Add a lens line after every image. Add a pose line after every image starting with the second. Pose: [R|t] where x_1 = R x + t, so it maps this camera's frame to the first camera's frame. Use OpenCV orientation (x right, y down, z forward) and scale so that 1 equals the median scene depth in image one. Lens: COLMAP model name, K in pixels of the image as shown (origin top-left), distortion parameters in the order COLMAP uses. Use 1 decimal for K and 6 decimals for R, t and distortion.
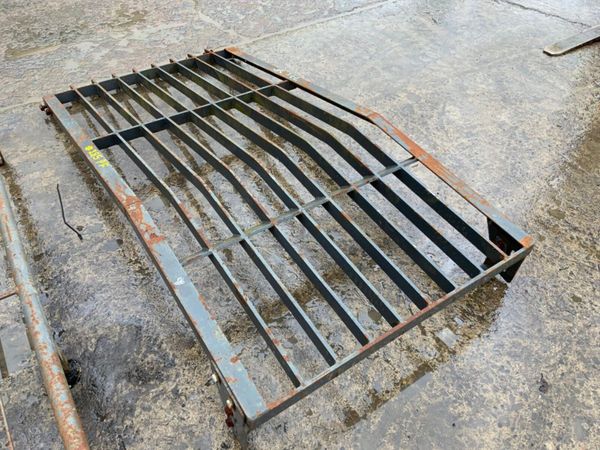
lens RADIAL K [[501.7, 0, 286.6], [0, 501.7, 223.0], [0, 0, 1]] dist [0.077302, -0.152953]
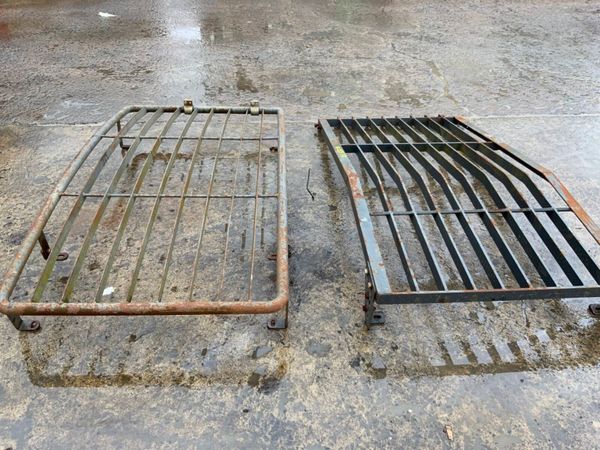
lens RADIAL K [[501.7, 0, 286.6], [0, 501.7, 223.0], [0, 0, 1]] dist [0.077302, -0.152953]
pose [[0.865804, 0.280193, -0.414579, 0.174643], [-0.349447, 0.931587, -0.100168, 0.276667], [0.358149, 0.231599, 0.904484, -0.387188]]
